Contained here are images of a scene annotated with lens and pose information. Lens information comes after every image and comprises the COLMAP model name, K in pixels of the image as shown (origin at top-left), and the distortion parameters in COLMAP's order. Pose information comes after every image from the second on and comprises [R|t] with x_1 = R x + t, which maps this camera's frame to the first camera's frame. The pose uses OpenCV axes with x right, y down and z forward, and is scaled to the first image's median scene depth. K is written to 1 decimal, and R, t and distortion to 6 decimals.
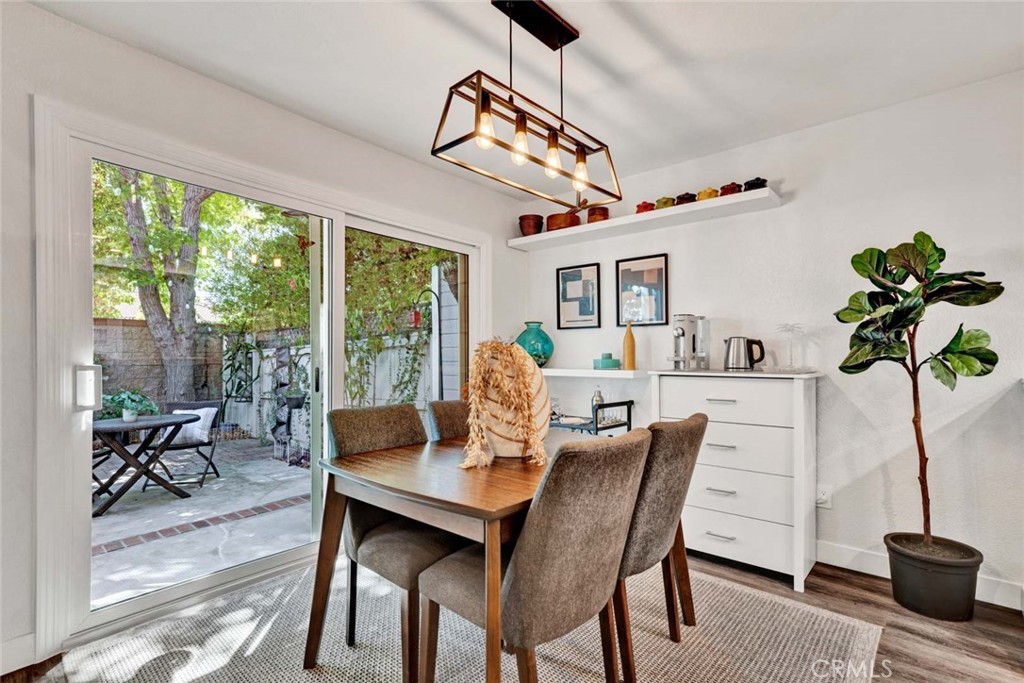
lens RADIAL K [[490.2, 0, 507.4], [0, 490.2, 353.4], [0, 0, 1]] dist [0.001363, 0.000091]
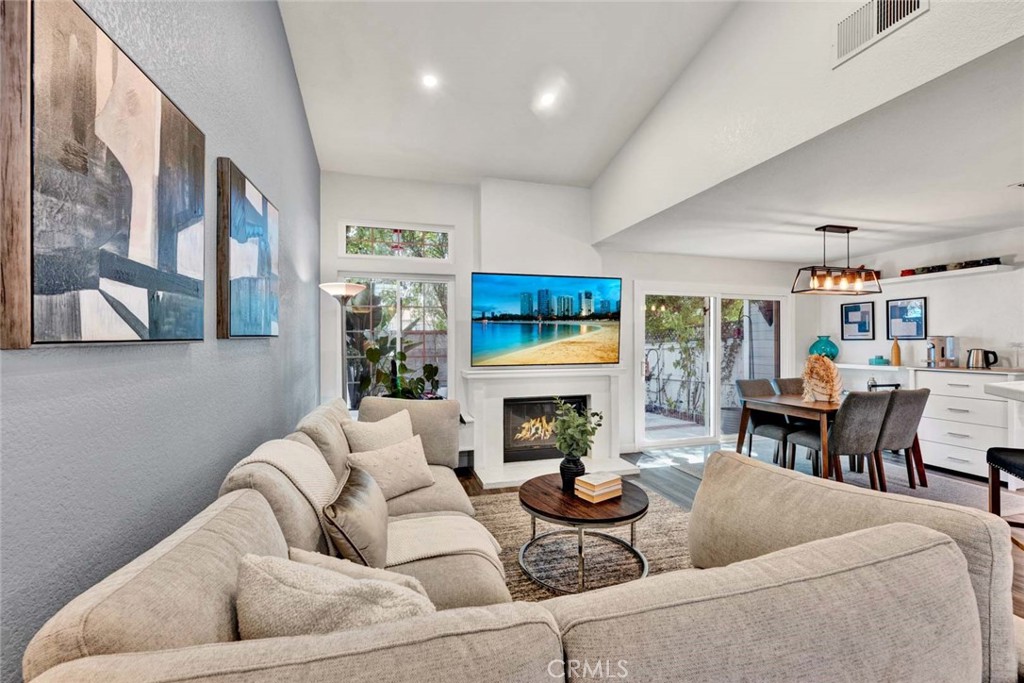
lens RADIAL K [[411.1, 0, 512.0], [0, 411.1, 341.5], [0, 0, 1]] dist [0.000628, -0.000078]
pose [[0.848153, -0.004395, -0.529733, -0.132720], [0.006481, 0.999977, 0.002080, -0.065345], [0.529712, -0.005197, 0.848162, -0.962938]]
